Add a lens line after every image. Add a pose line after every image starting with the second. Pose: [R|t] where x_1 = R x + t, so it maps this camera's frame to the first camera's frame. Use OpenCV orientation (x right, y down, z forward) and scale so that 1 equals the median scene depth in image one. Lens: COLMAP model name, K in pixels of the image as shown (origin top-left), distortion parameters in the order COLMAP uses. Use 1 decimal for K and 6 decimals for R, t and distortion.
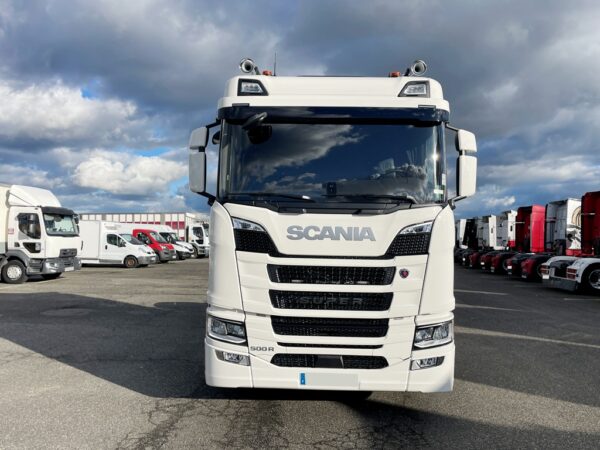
lens RADIAL K [[448.5, 0, 303.0], [0, 448.5, 225.6], [0, 0, 1]] dist [0.038390, -0.001219]
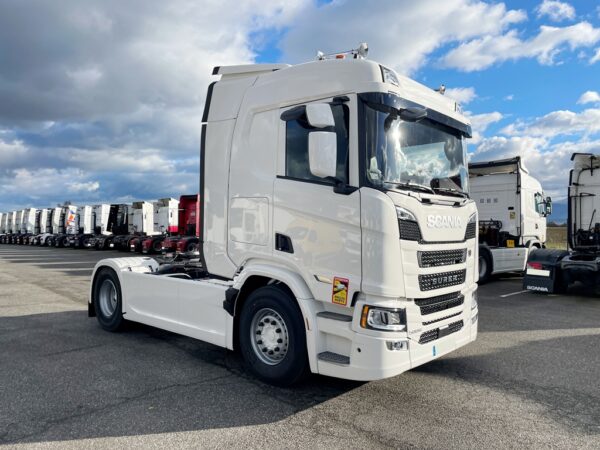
lens RADIAL K [[448.5, 0, 303.0], [0, 448.5, 225.6], [0, 0, 1]] dist [0.038390, -0.001219]
pose [[0.657552, -0.007079, 0.753376, -1.007253], [-0.017058, 0.999560, 0.024281, 0.004189], [-0.753216, -0.028817, 0.657142, 0.484480]]
